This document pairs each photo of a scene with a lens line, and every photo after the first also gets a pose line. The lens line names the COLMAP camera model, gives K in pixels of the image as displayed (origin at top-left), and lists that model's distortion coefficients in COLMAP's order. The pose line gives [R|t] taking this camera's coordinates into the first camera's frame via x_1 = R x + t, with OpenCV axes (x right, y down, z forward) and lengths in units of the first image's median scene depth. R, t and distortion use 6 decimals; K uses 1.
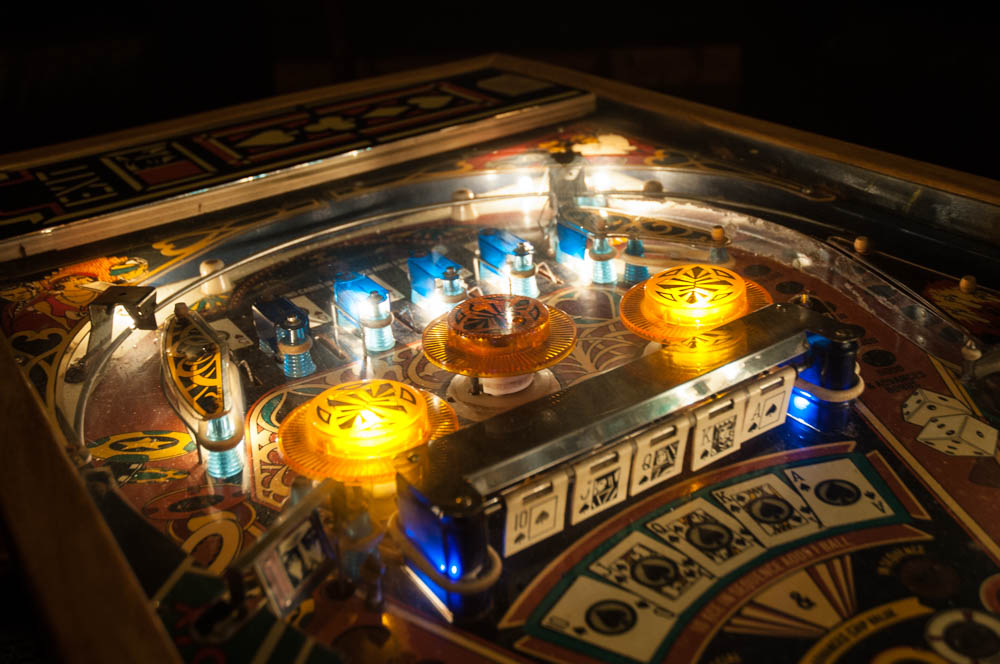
lens RADIAL K [[1154.4, 0, 500.0], [0, 1154.4, 332.0], [0, 0, 1]] dist [-0.062990, -0.000875]
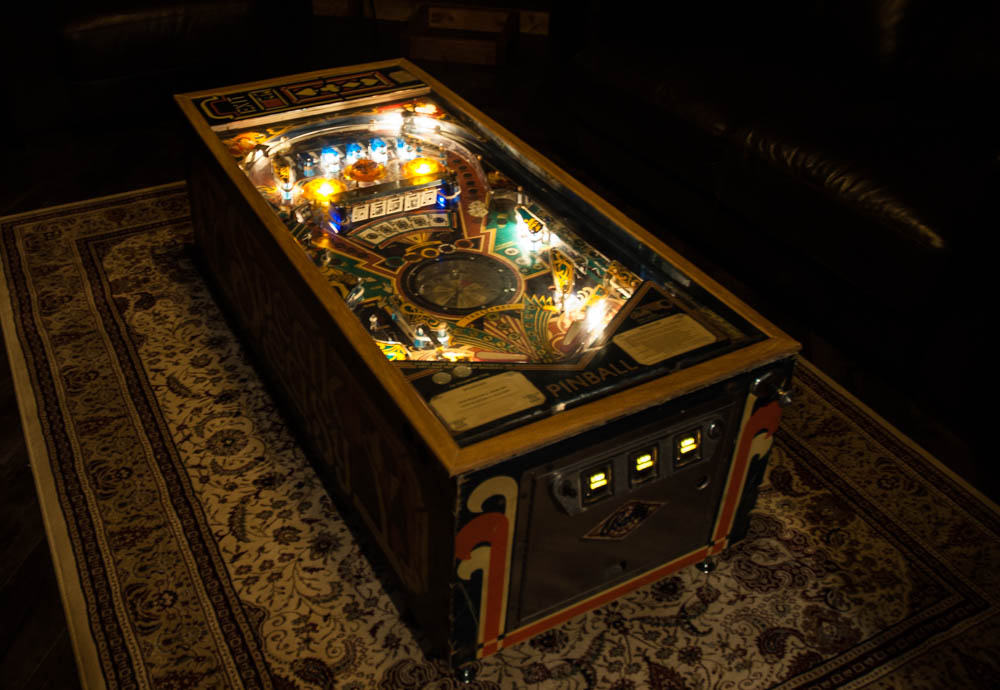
lens RADIAL K [[977.0, 0, 500.0], [0, 977.0, 345.0], [0, 0, 1]] dist [-0.118234, 0.005348]
pose [[0.992013, 0.121402, 0.034217, 0.315732], [-0.125428, 0.978110, 0.166037, -0.018522], [-0.013311, -0.169003, 0.985526, -1.739235]]
